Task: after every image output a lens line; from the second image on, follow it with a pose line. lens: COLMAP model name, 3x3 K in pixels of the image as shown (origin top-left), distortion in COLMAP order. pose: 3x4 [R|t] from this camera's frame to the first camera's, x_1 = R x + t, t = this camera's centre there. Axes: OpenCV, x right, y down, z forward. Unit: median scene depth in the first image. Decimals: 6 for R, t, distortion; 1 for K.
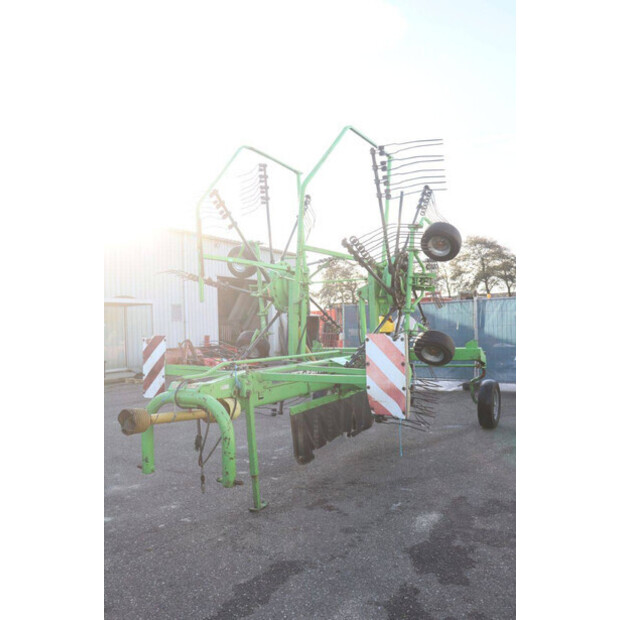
lens RADIAL K [[542.9, 0, 310.5], [0, 542.9, 306.4], [0, 0, 1]] dist [-0.121417, 0.003600]
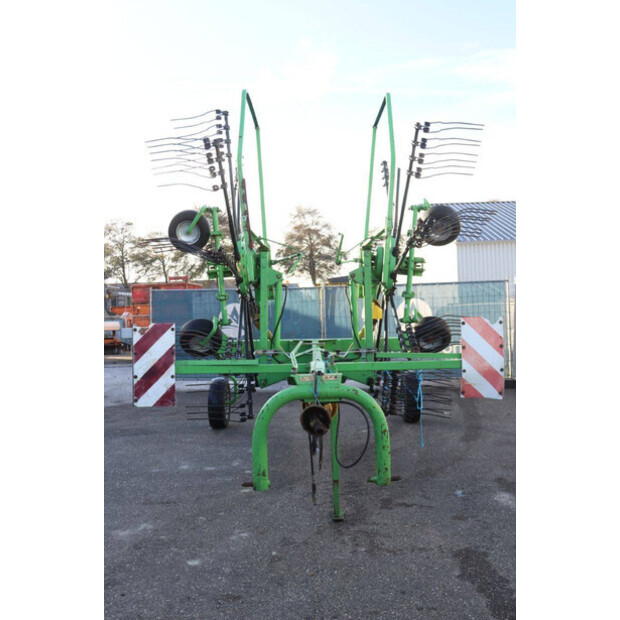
lens RADIAL K [[711.1, 0, 310.8], [0, 711.1, 306.1], [0, 0, 1]] dist [-0.039052, 0.000000]
pose [[0.844941, 0.007667, 0.534805, -0.694486], [-0.015421, 0.999831, 0.010031, 0.017827], [-0.534637, -0.016722, 0.844916, 0.039268]]
